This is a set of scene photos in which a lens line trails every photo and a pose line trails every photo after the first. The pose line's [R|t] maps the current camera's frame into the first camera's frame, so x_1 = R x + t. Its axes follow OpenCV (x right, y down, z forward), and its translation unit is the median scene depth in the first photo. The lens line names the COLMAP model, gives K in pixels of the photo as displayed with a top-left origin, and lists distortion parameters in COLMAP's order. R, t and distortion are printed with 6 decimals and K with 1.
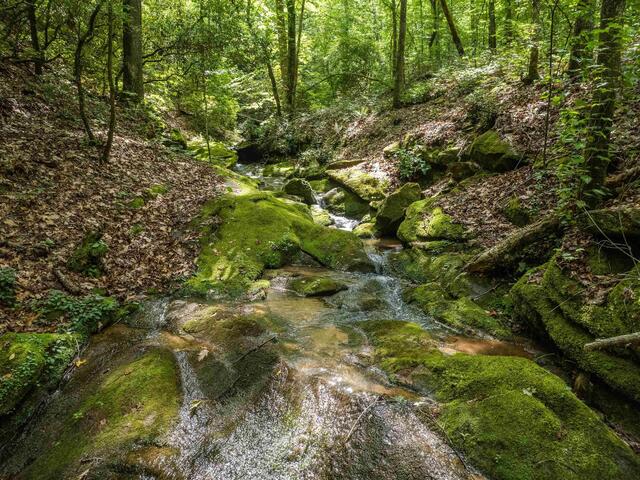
lens RADIAL K [[455.2, 0, 320.0], [0, 455.2, 240.0], [0, 0, 1]] dist [-0.043842, 0.000596]
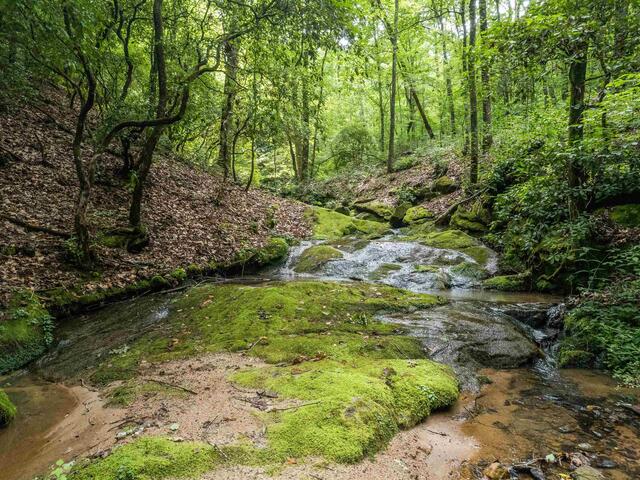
lens RADIAL K [[455.2, 0, 320.0], [0, 455.2, 240.0], [0, 0, 1]] dist [-0.043842, 0.000596]
pose [[0.999062, -0.002860, 0.043215, -0.203410], [0.009893, 0.986505, -0.163433, 0.274158], [-0.042165, 0.163708, 0.985607, -0.701085]]
